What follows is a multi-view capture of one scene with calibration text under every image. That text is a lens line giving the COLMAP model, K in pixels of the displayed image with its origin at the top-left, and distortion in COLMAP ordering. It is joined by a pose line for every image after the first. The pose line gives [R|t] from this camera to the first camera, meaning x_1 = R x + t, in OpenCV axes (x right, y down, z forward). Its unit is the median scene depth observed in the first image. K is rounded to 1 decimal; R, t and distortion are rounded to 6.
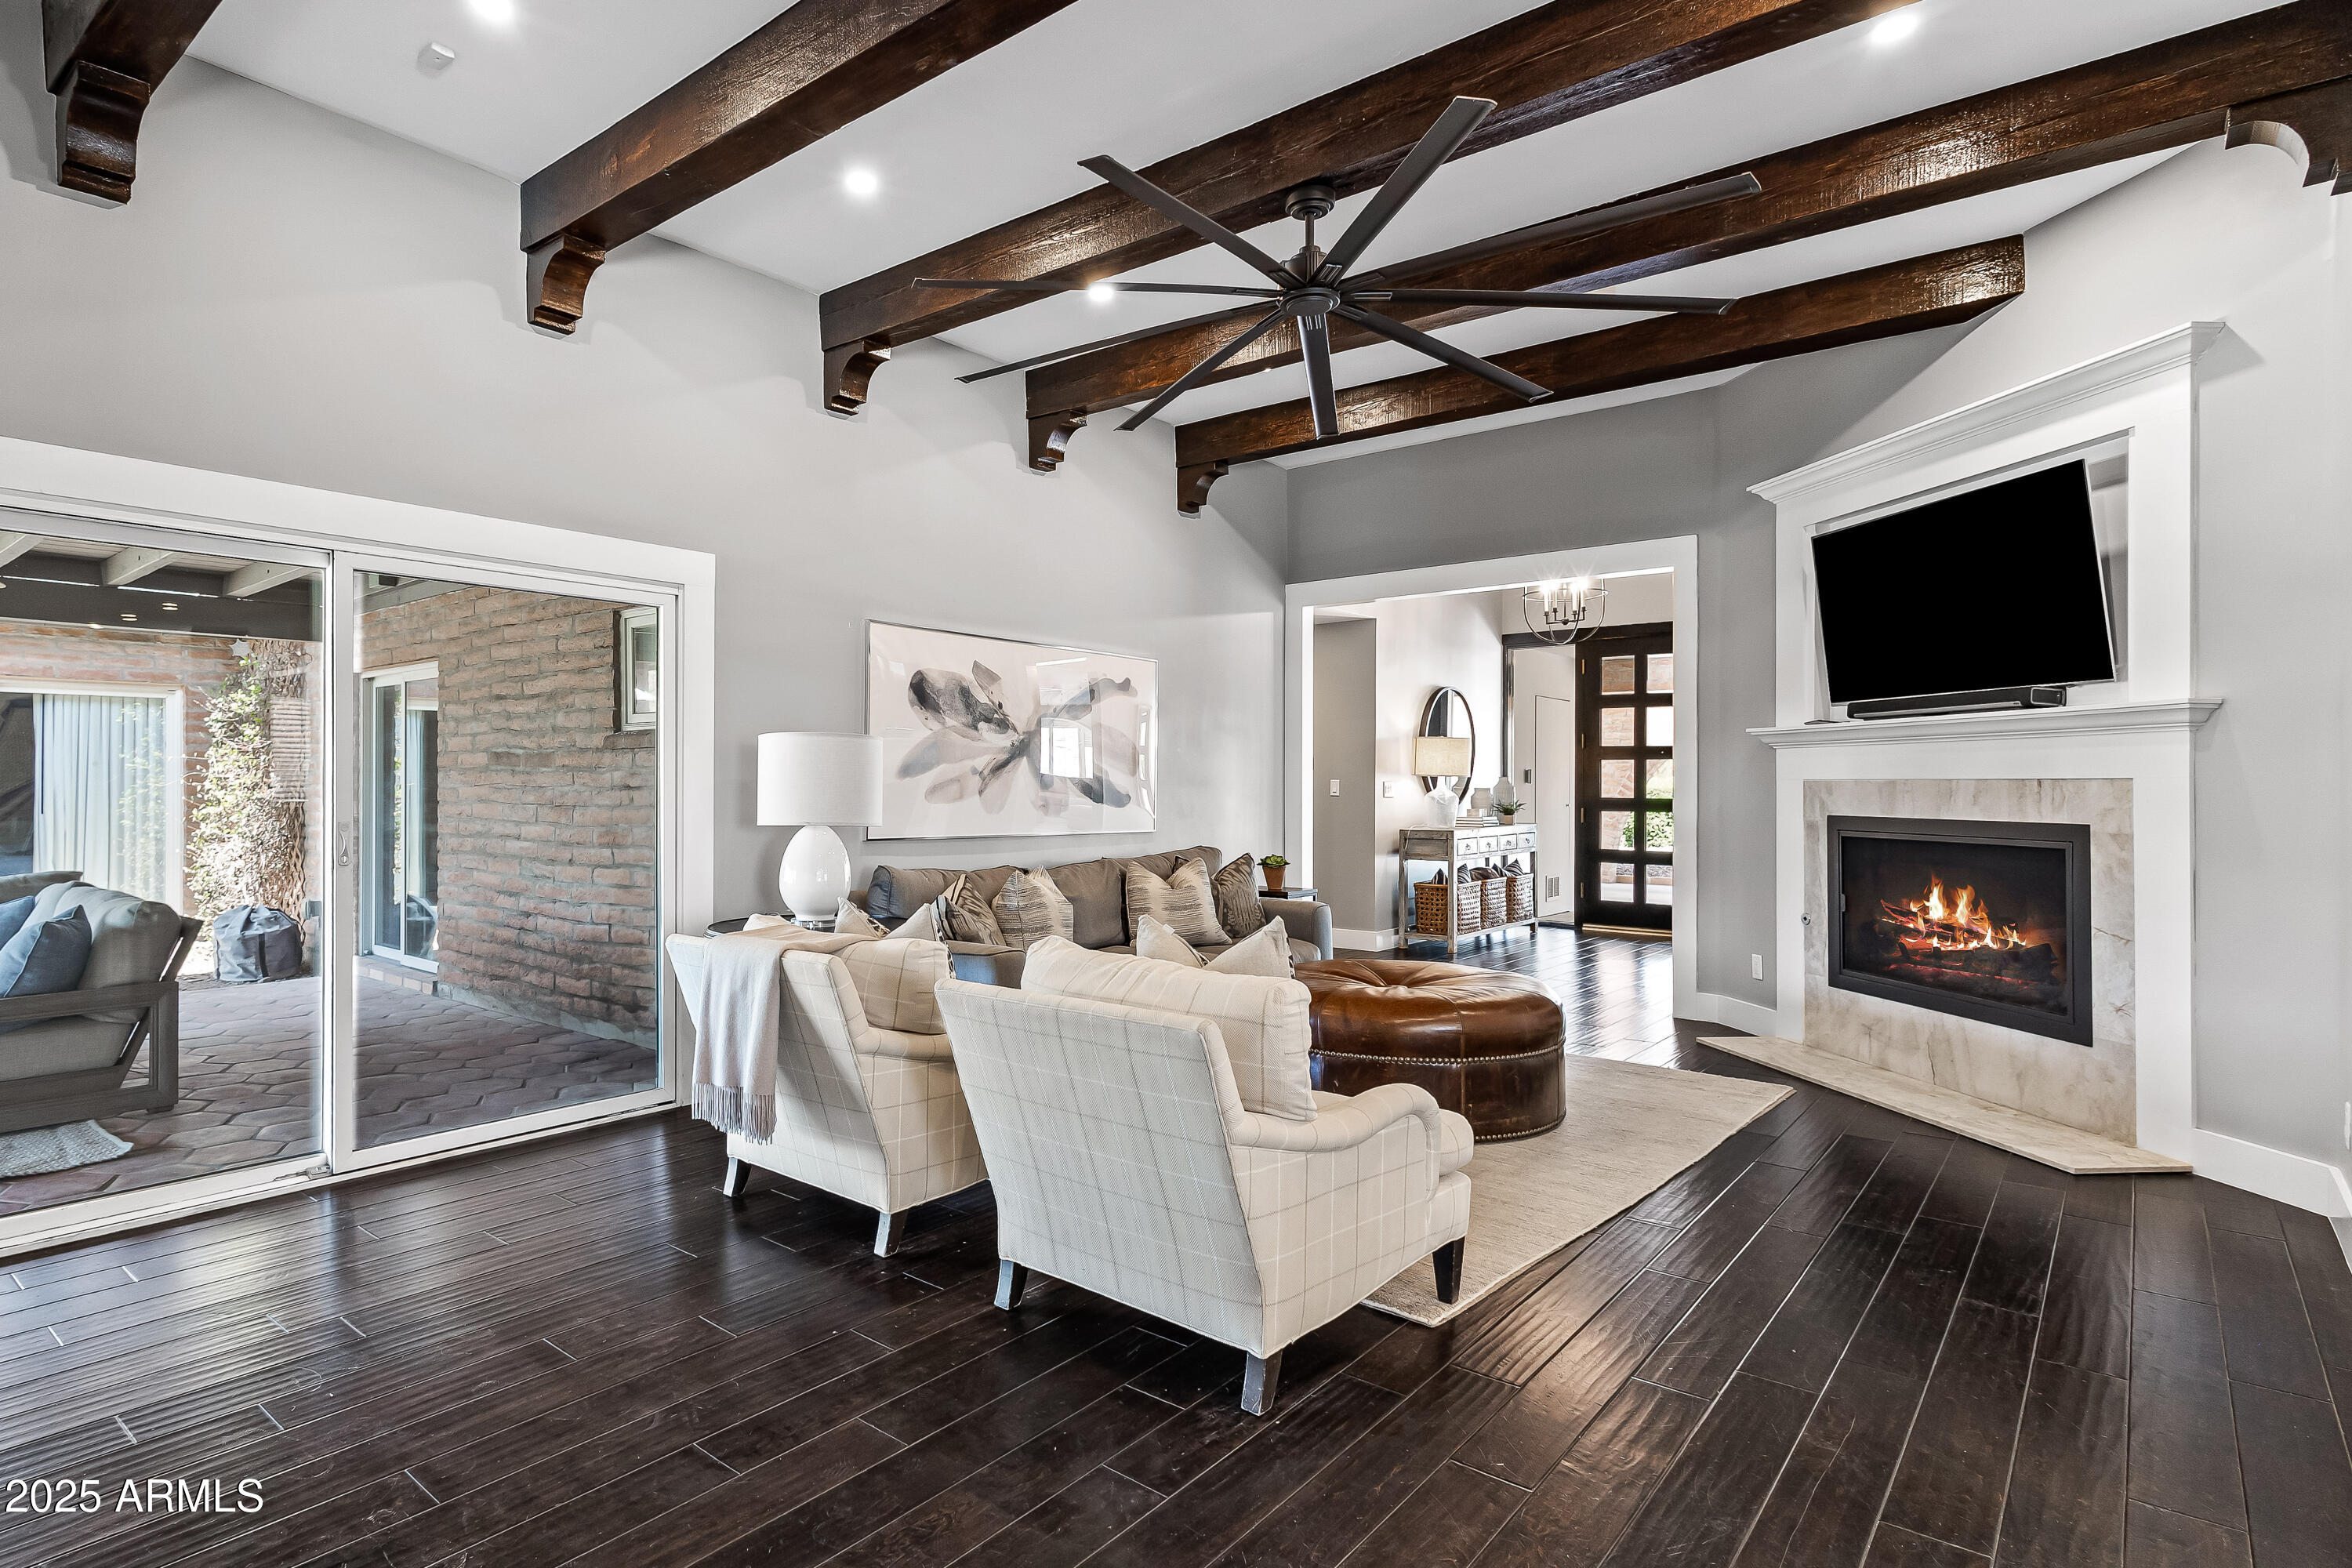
lens RADIAL K [[1129.4, 0, 1176.0], [0, 1129.4, 784.0], [0, 0, 1]] dist [0.015732, 0.000010]
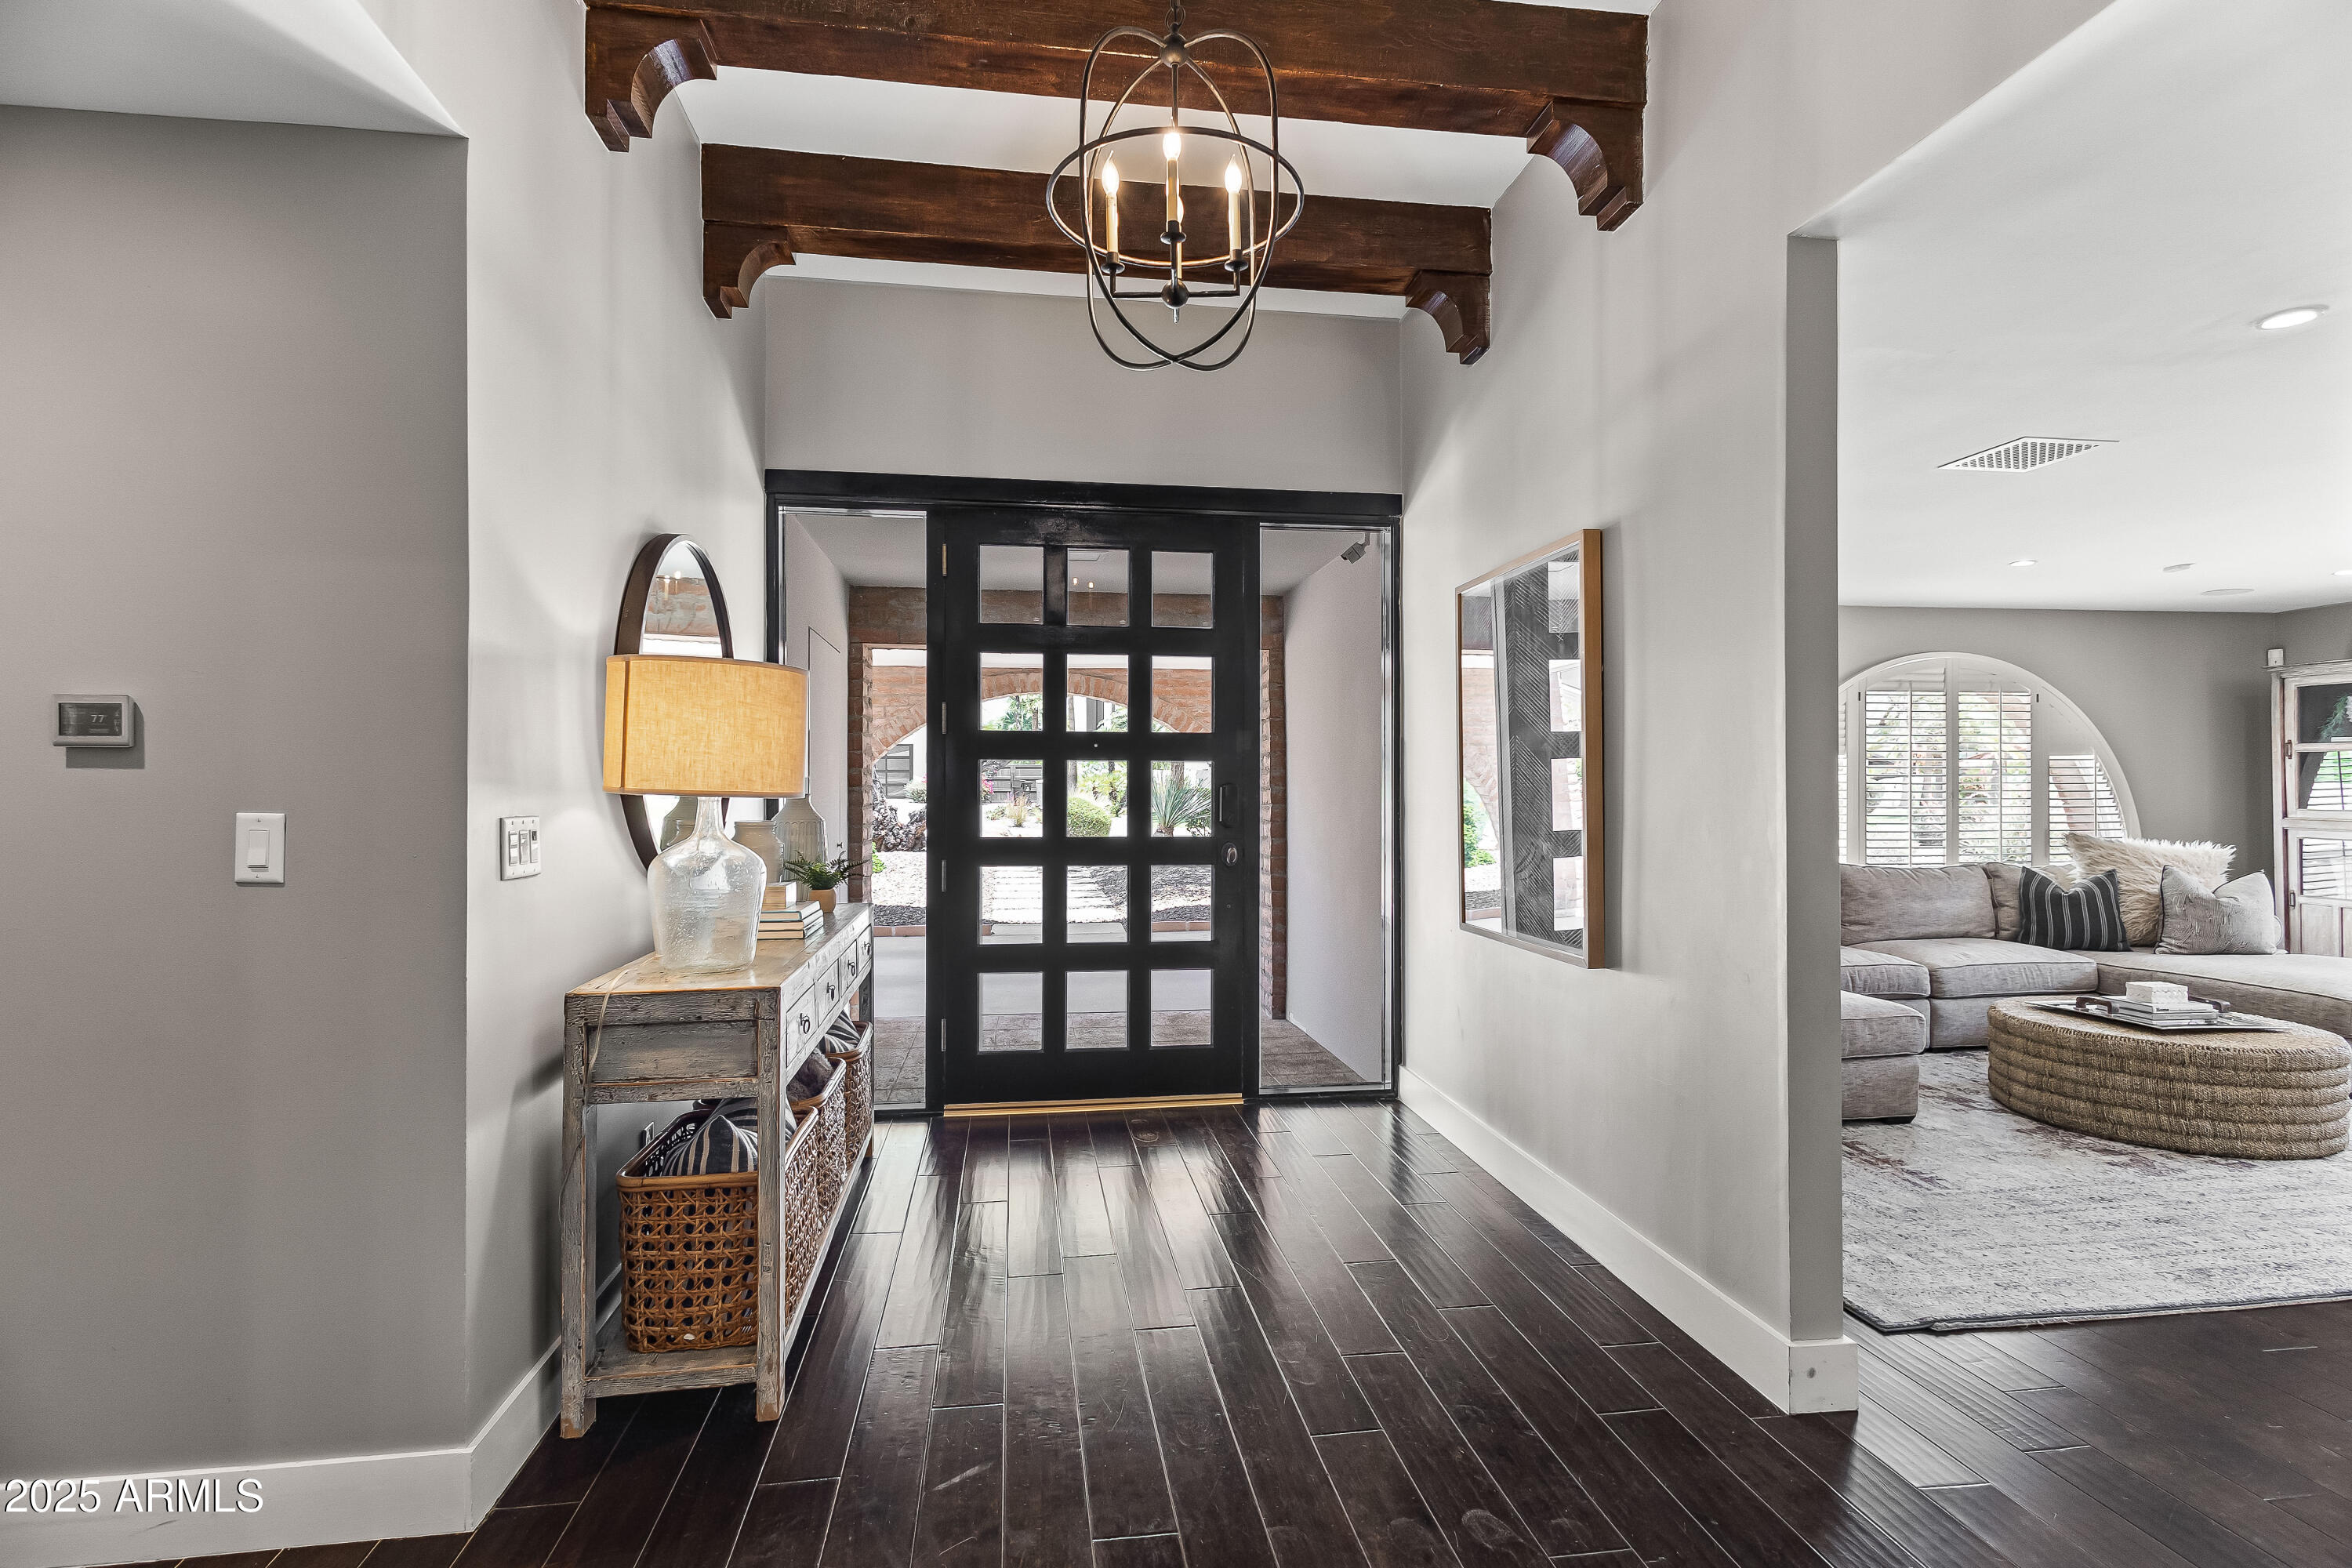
lens RADIAL K [[1129.4, 0, 1176.0], [0, 1129.4, 784.0], [0, 0, 1]] dist [0.015732, 0.000010]
pose [[0.698821, 0.003261, 0.715289, 0.091467], [0.000907, 0.999985, -0.005446, -0.007496], [-0.715296, 0.004454, 0.698808, 0.610532]]
